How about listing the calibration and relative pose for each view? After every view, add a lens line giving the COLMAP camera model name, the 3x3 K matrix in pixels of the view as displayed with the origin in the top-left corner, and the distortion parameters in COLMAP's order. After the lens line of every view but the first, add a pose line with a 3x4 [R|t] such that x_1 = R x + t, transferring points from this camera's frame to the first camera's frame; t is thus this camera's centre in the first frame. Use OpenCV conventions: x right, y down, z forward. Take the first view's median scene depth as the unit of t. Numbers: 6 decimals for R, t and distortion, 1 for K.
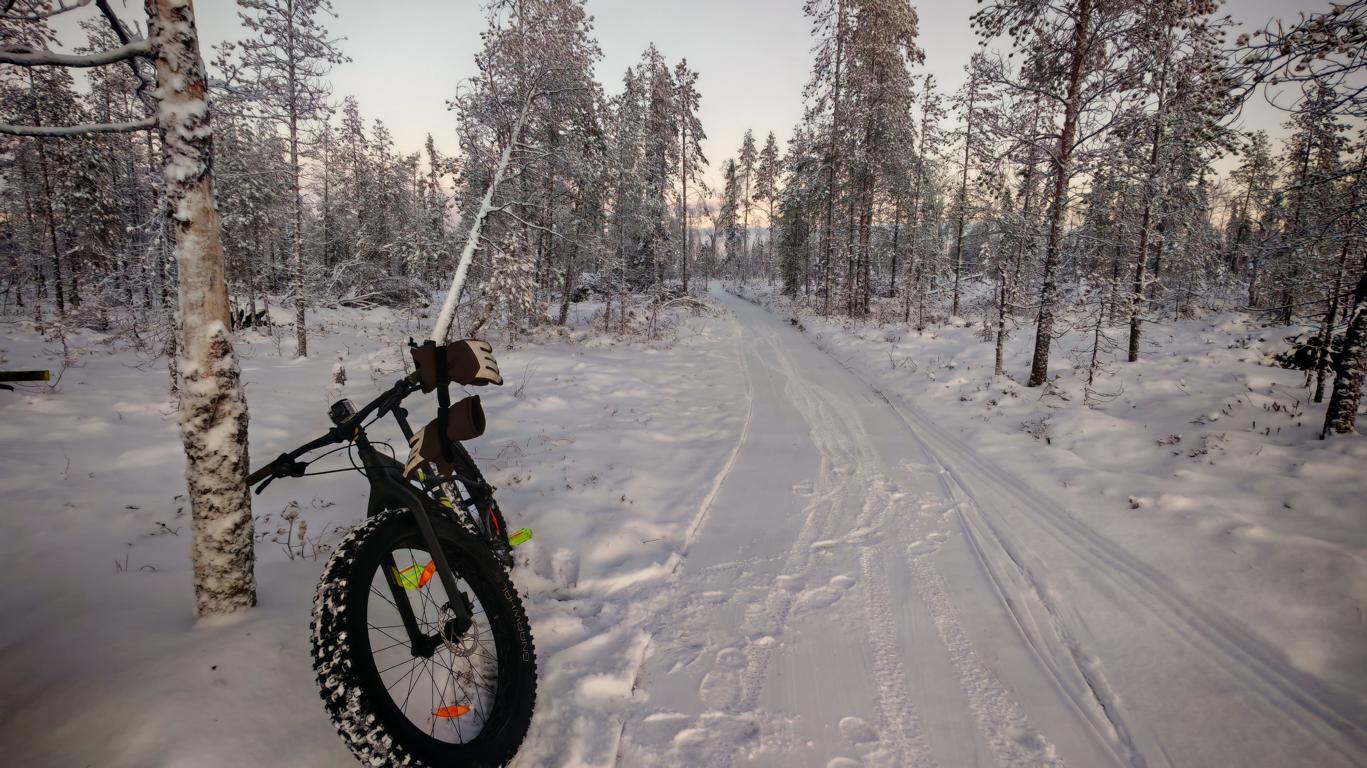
lens RADIAL K [[619.0, 0, 683.5], [0, 619.0, 382.6], [0, 0, 1]] dist [-0.002803, 0.000702]
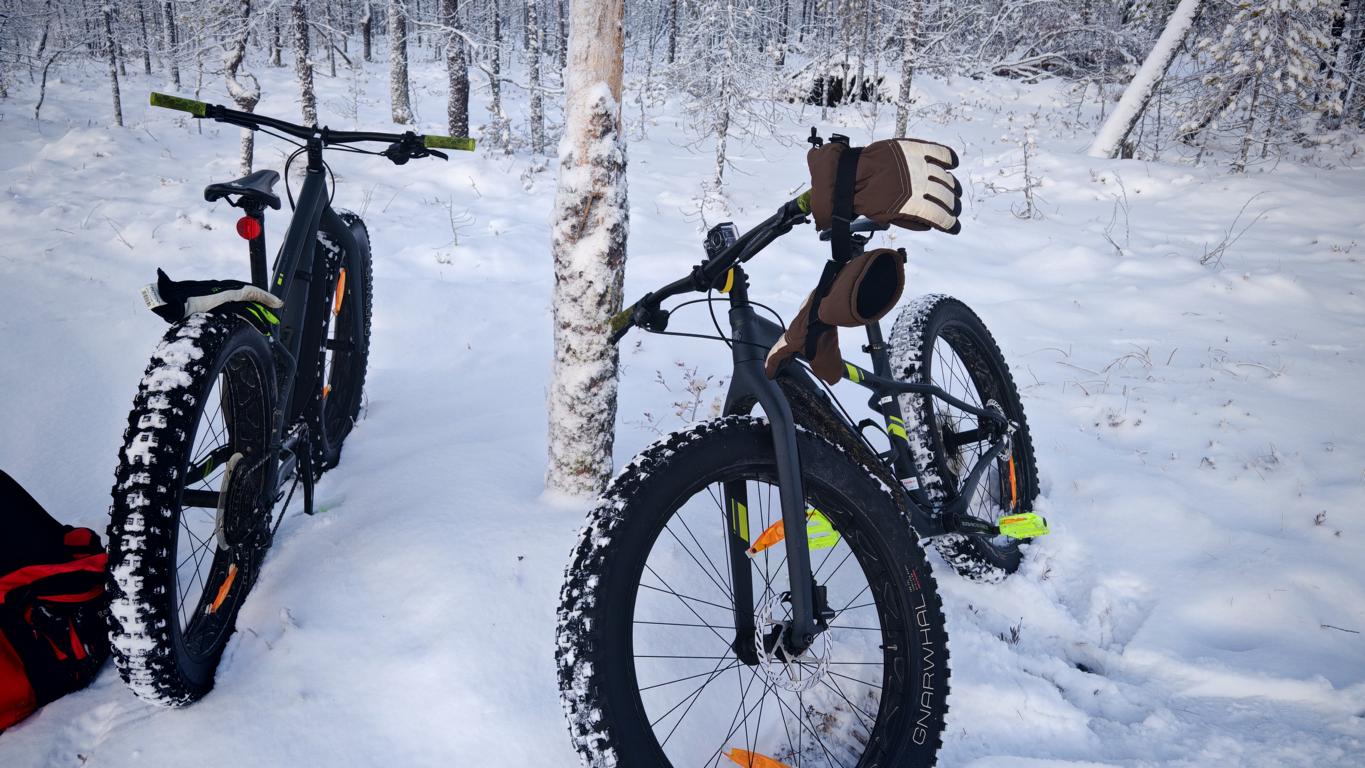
lens RADIAL K [[1045.9, 0, 682.4], [0, 1045.9, 384.7], [0, 0, 1]] dist [0.013046, 0.001121]
pose [[0.689791, 0.236603, -0.684257, 0.174760], [-0.125379, 0.969853, 0.208964, -0.029224], [0.713070, -0.058350, 0.698660, 0.234481]]
